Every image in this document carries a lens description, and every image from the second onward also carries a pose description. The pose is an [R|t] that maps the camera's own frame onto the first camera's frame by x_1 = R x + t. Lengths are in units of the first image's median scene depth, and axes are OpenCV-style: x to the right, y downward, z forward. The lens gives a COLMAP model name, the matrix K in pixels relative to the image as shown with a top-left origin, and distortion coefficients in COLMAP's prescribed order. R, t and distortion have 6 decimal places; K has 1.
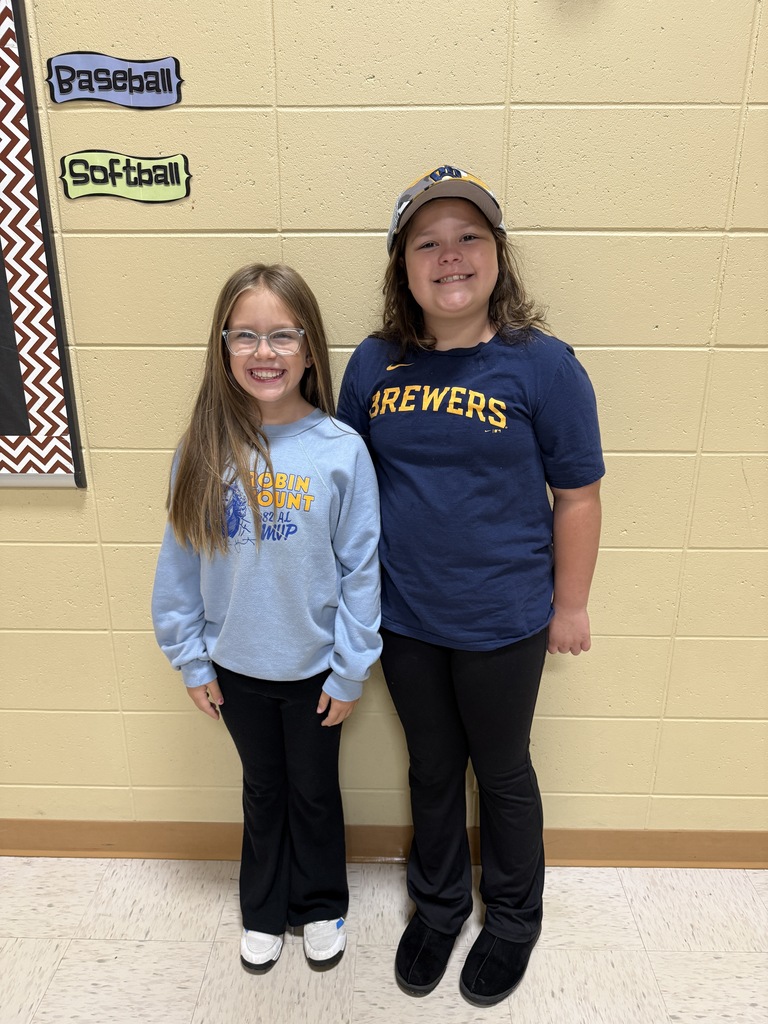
lens RADIAL K [[705.0, 0, 383.1], [0, 705.0, 517.9], [0, 0, 1]] dist [0.013094, -0.015203]
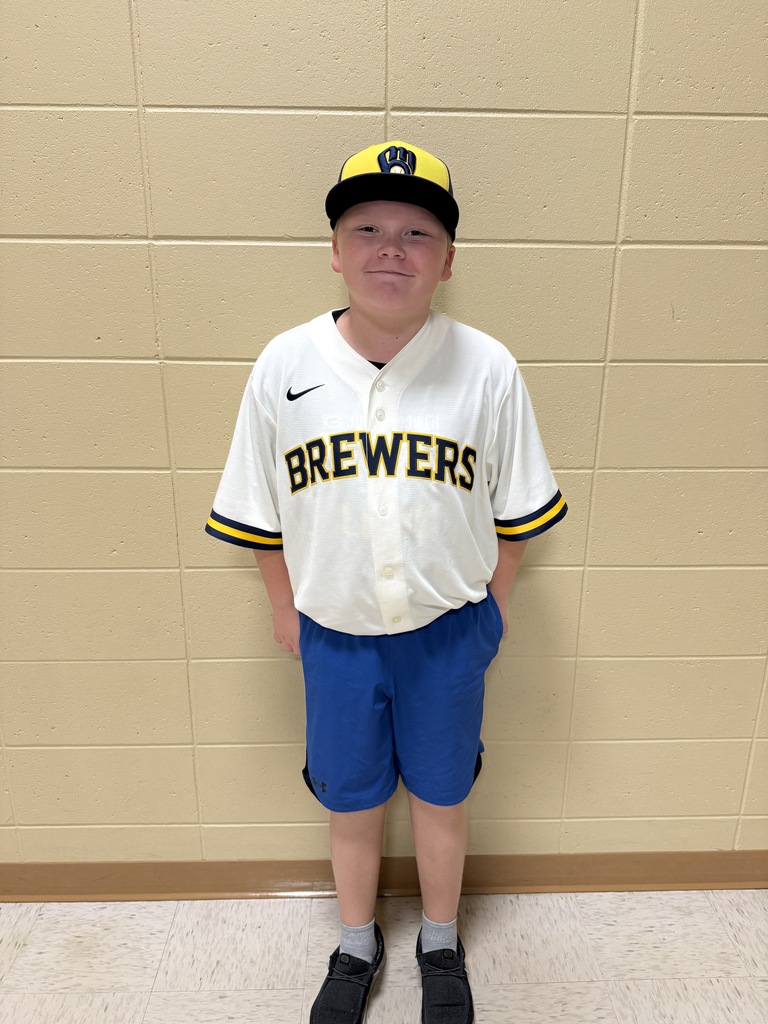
lens RADIAL K [[716.5, 0, 384.0], [0, 716.5, 512.0], [0, 0, 1]] dist [0.008571, -0.015797]
pose [[0.998966, -0.010518, 0.044229, 0.720459], [0.010786, 0.999925, -0.005833, -0.027025], [-0.044164, 0.006304, 0.999004, 0.021125]]
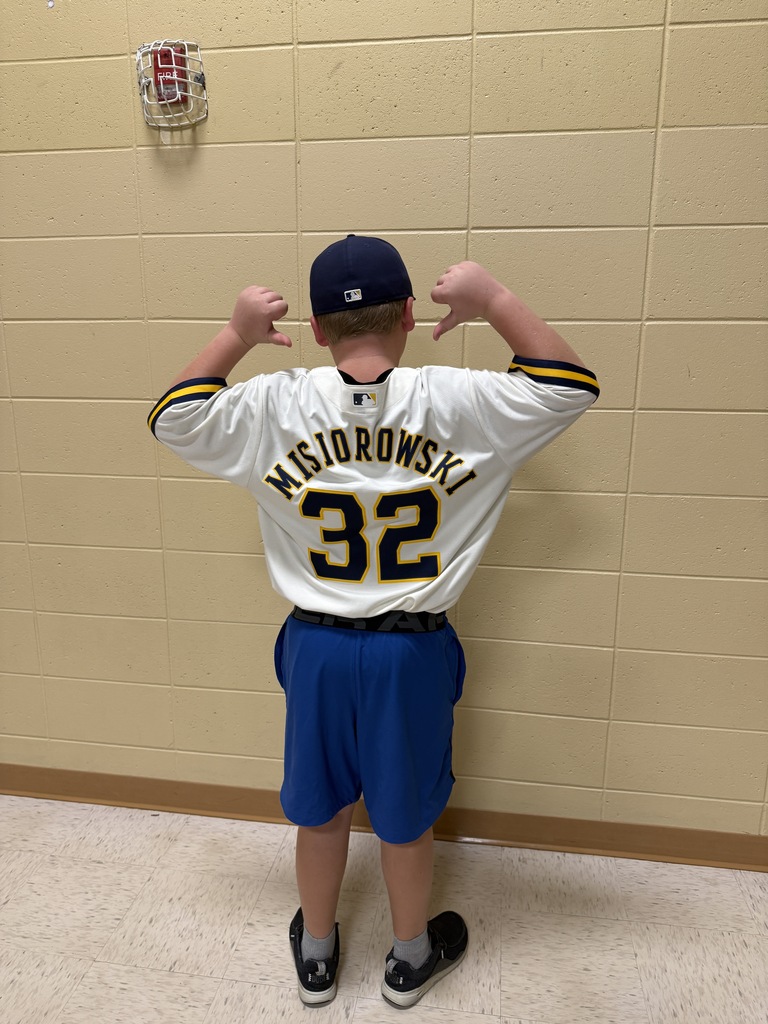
lens RADIAL K [[723.5, 0, 384.0], [0, 723.5, 512.0], [0, 0, 1]] dist [0.006929, -0.000699]
pose [[0.990774, 0.032475, -0.131578, 0.804122], [-0.042566, 0.996303, -0.074623, 0.058332], [0.128668, 0.079535, 0.988493, -0.314612]]
